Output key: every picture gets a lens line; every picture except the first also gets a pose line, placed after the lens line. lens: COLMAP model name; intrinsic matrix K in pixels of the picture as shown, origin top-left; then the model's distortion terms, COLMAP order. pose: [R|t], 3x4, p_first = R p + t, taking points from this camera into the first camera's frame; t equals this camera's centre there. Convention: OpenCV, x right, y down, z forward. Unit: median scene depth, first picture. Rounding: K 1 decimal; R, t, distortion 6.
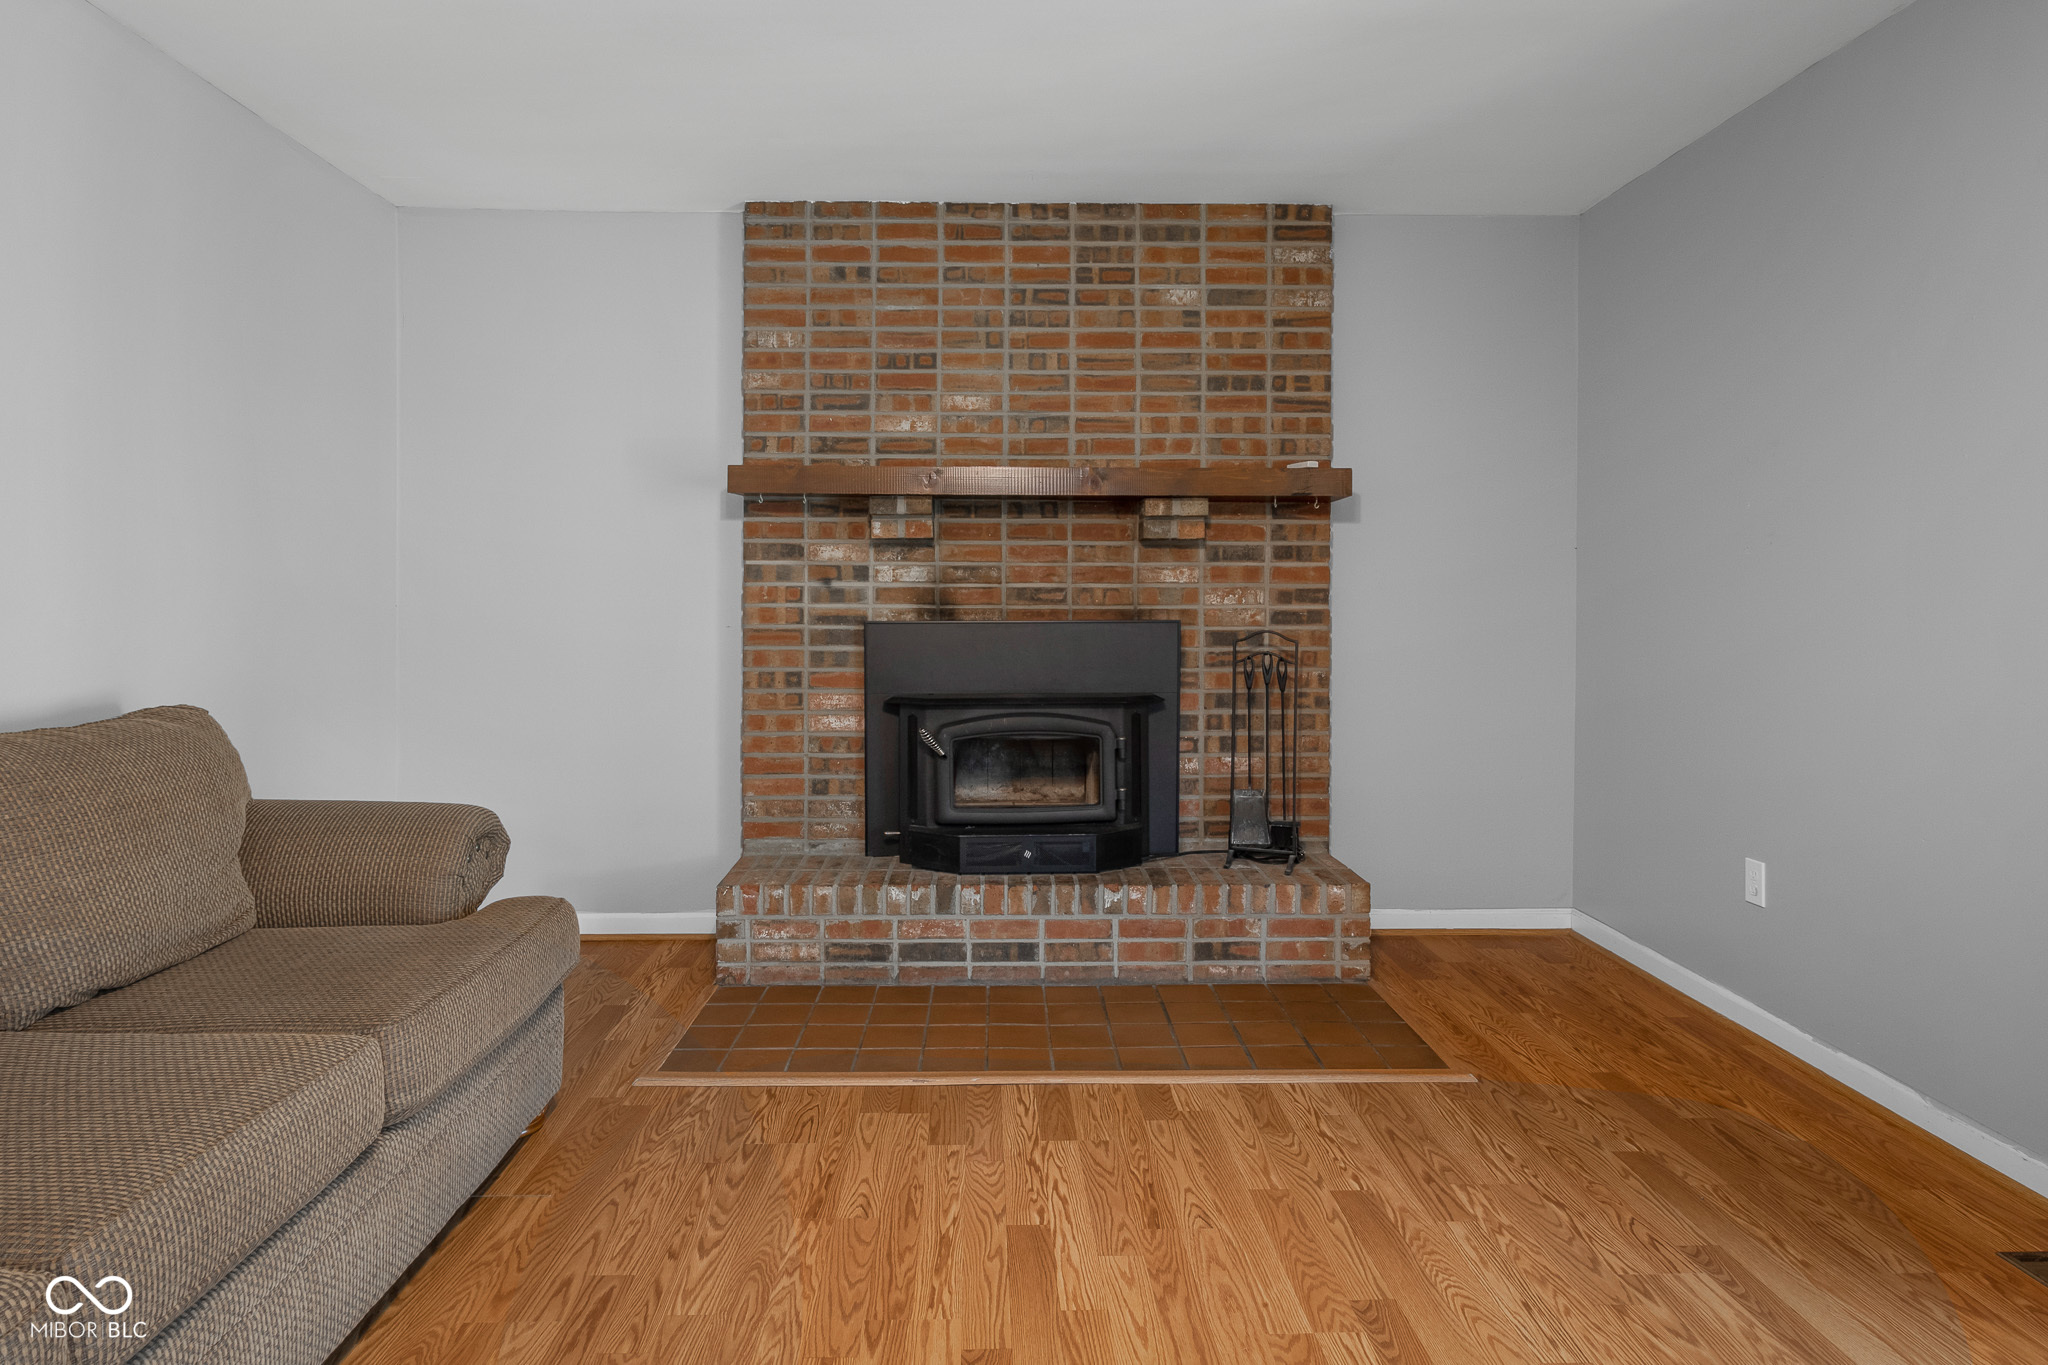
lens RADIAL K [[1171.7, 0, 1008.4], [0, 1171.7, 610.9], [0, 0, 1]] dist [0.003663, -0.000475]
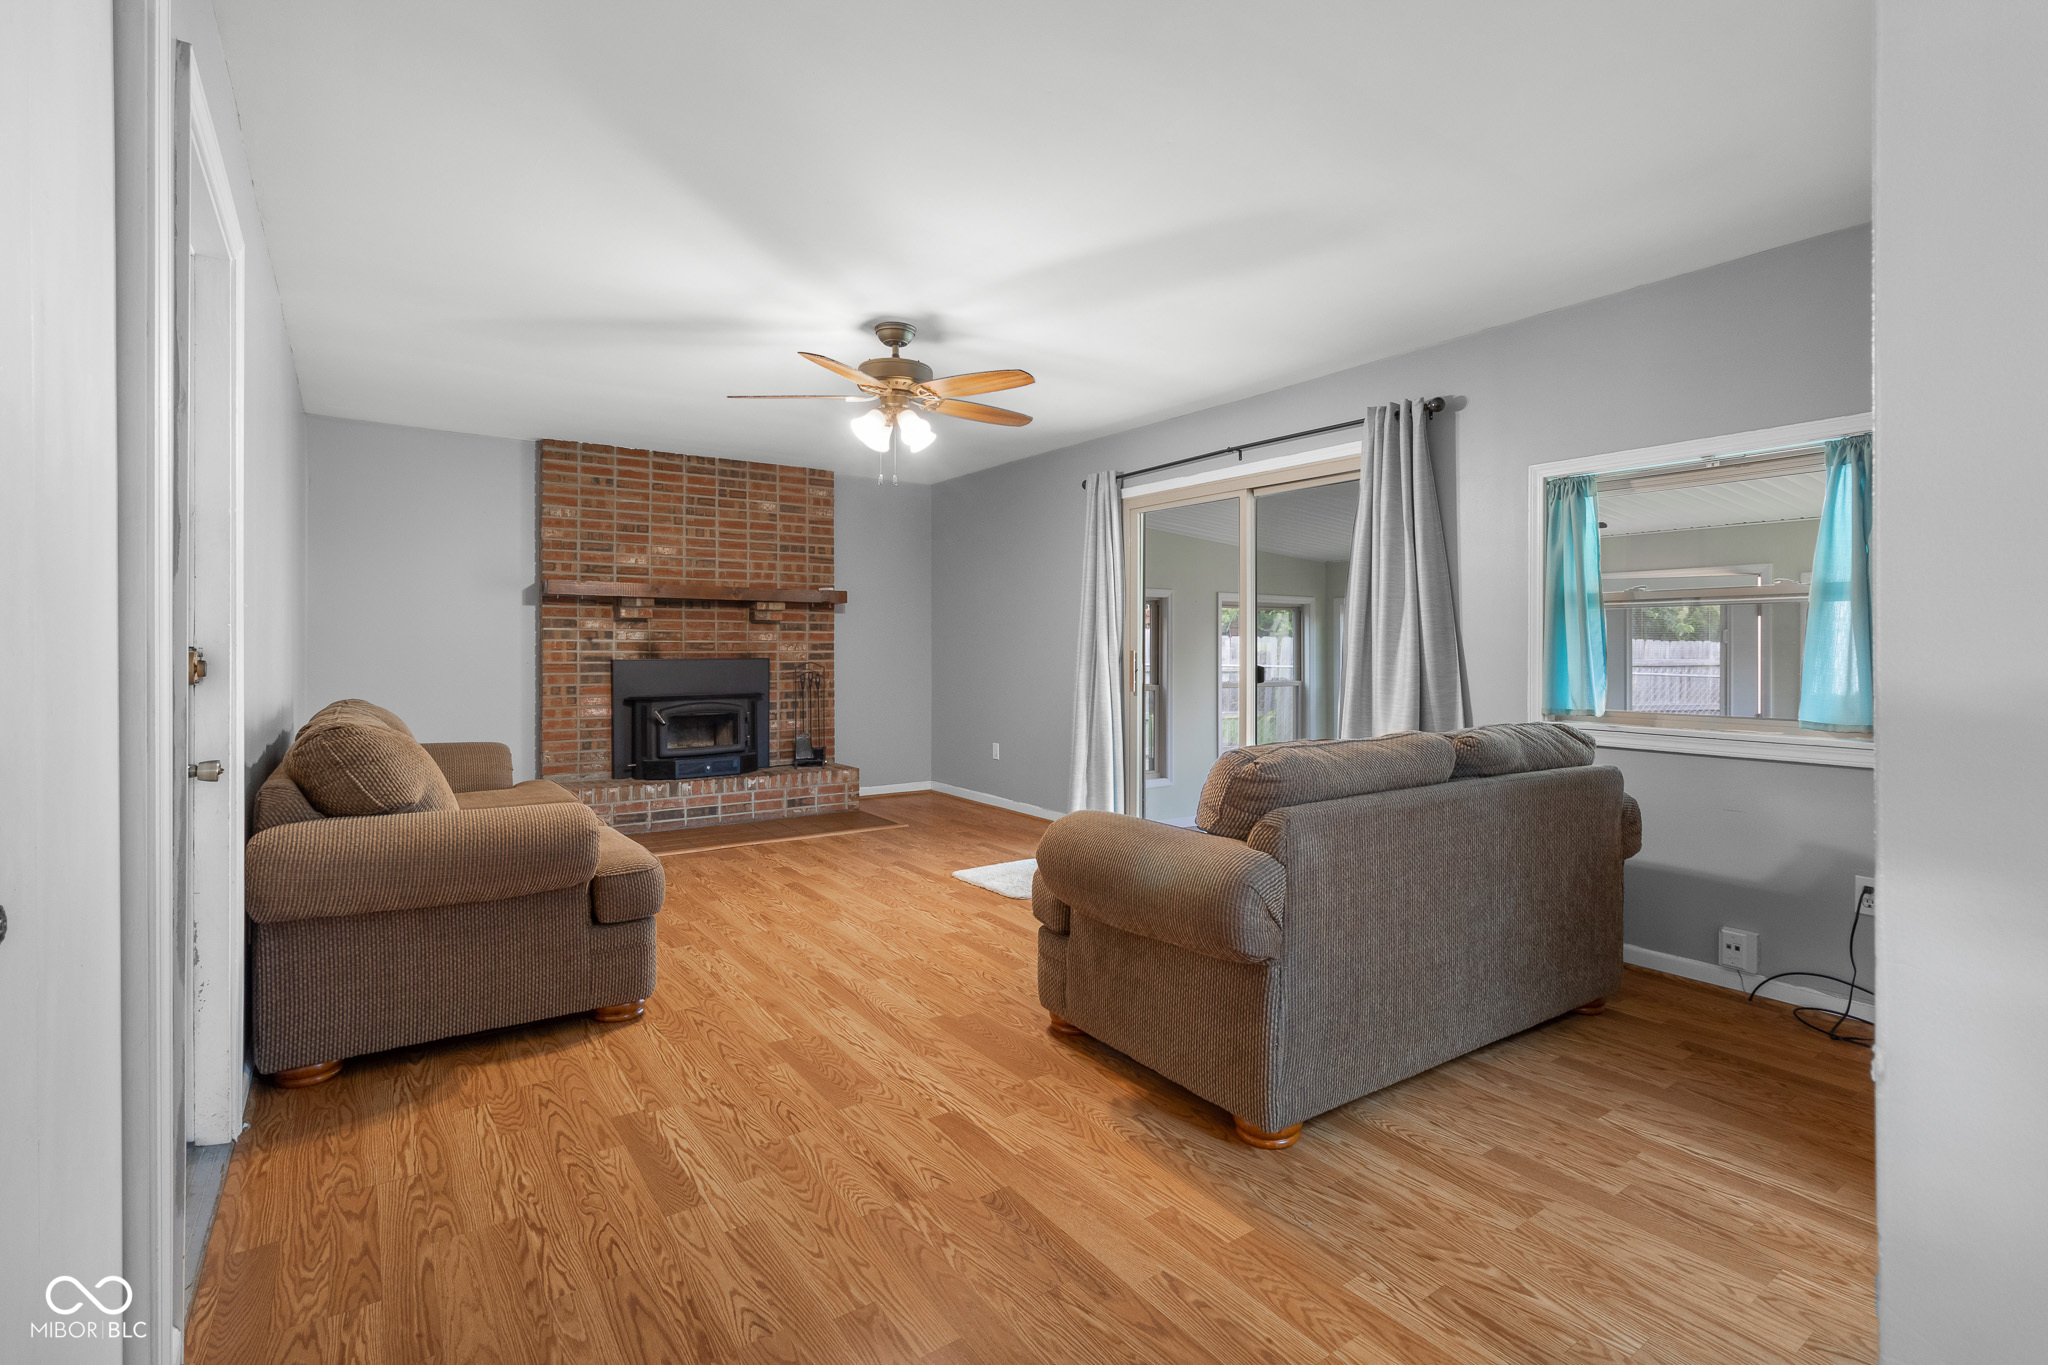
lens RADIAL K [[953.7, 0, 1023.5], [0, 953.7, 696.8], [0, 0, 1]] dist [0.000874, 0.002275]
pose [[0.832215, -0.029214, 0.553683, -0.440418], [0.006760, 0.999071, 0.042554, 0.007986], [-0.554412, -0.031671, 0.831639, -0.721972]]
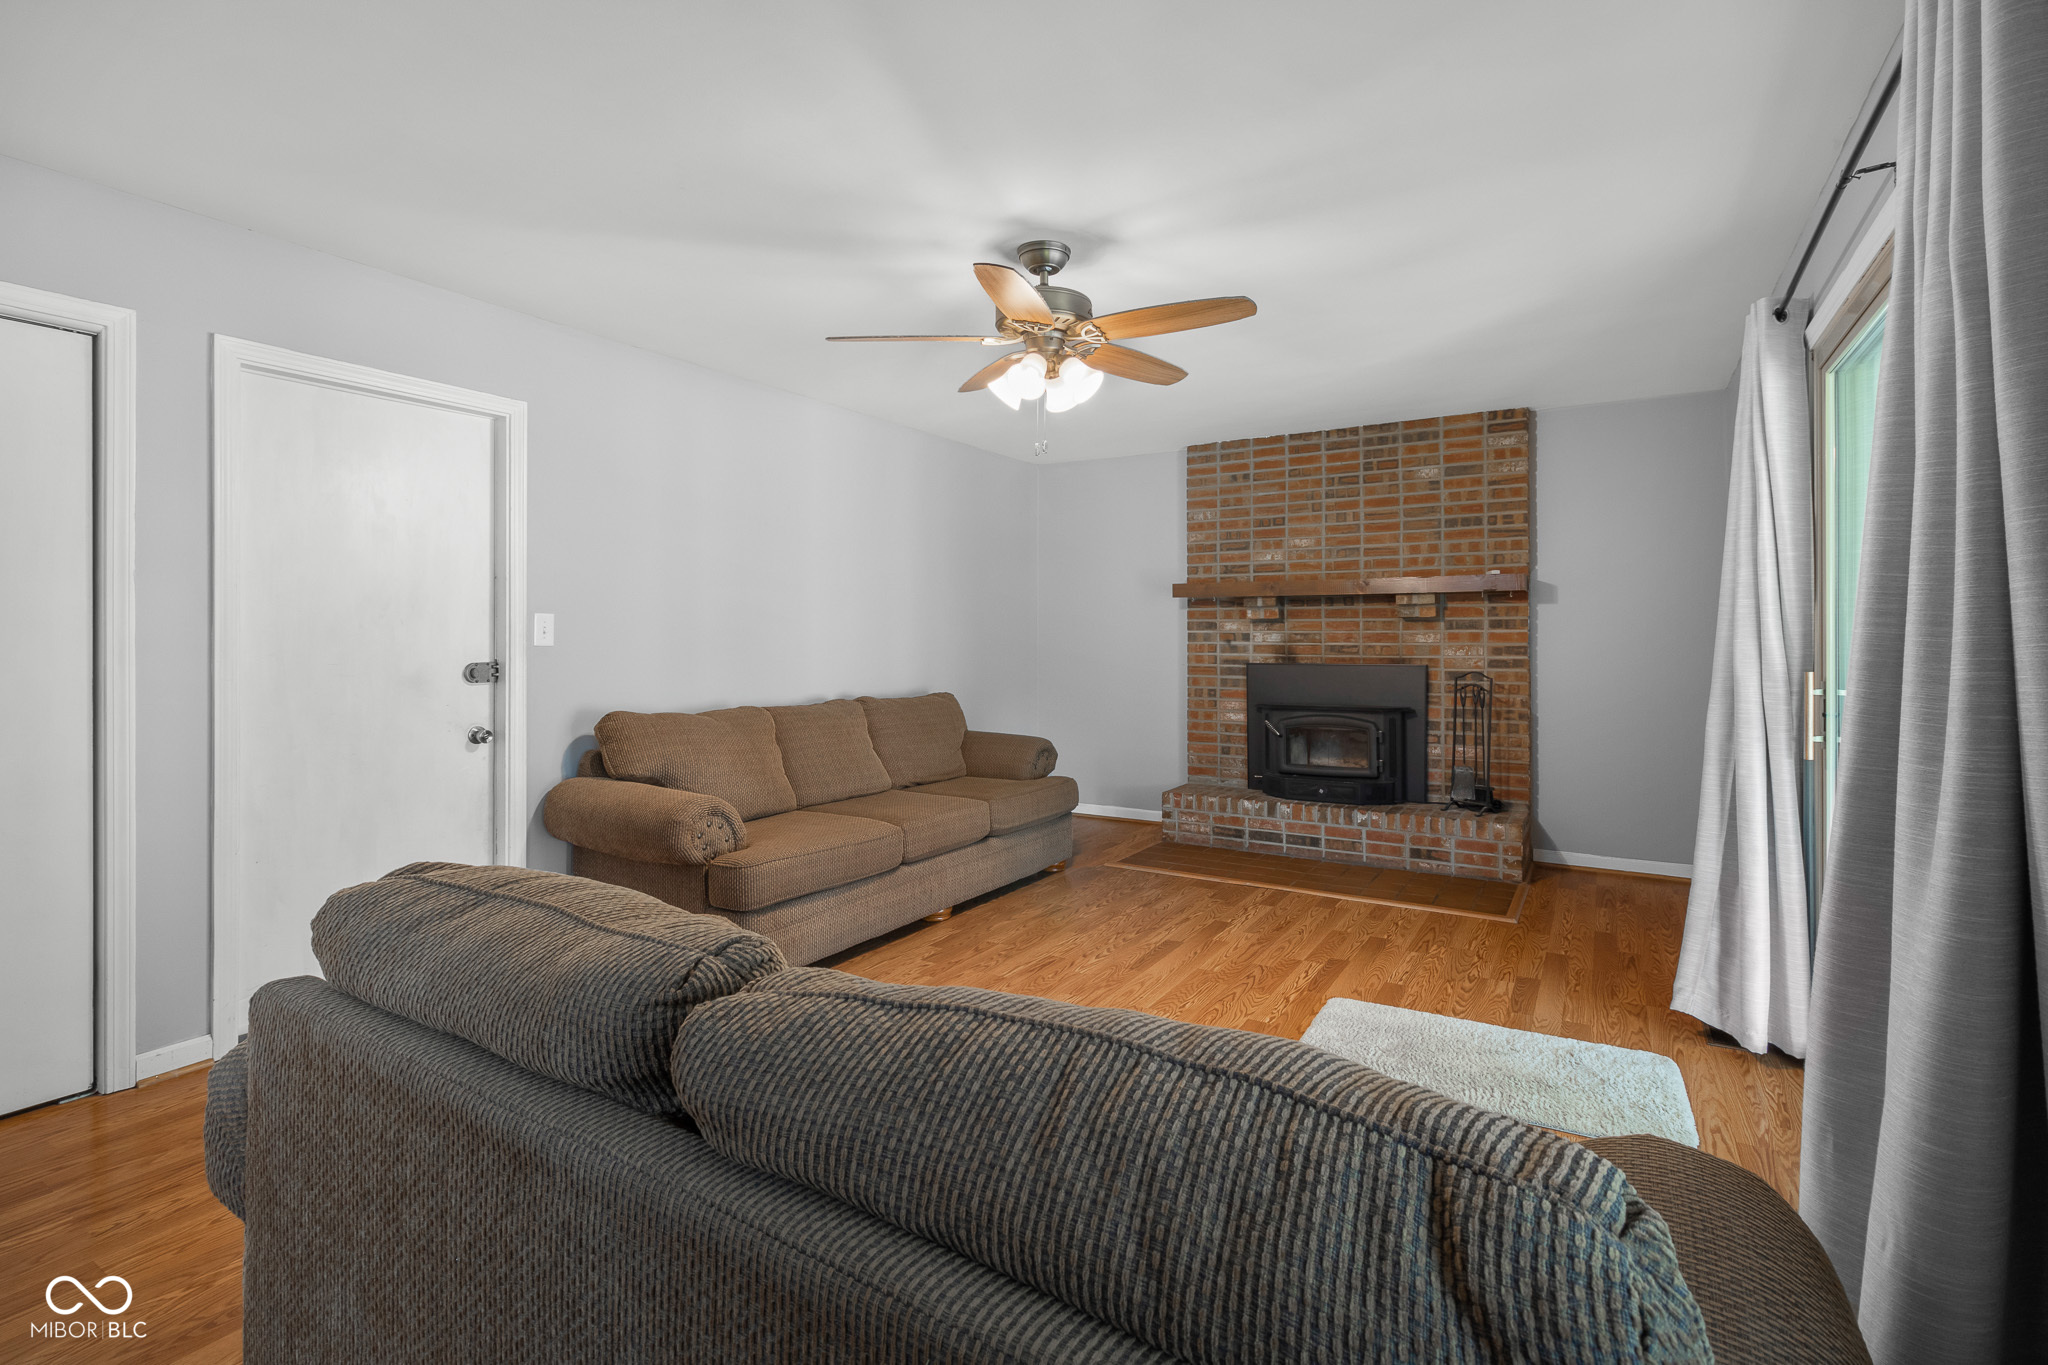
lens RADIAL K [[953.7, 0, 1037.2], [0, 953.7, 670.8], [0, 0, 1]] dist [0.000874, 0.002275]
pose [[0.843106, 0.017044, -0.537478, 0.417590], [-0.003734, 0.999659, 0.025842, -0.016750], [0.537735, -0.019781, 0.842882, -0.468290]]
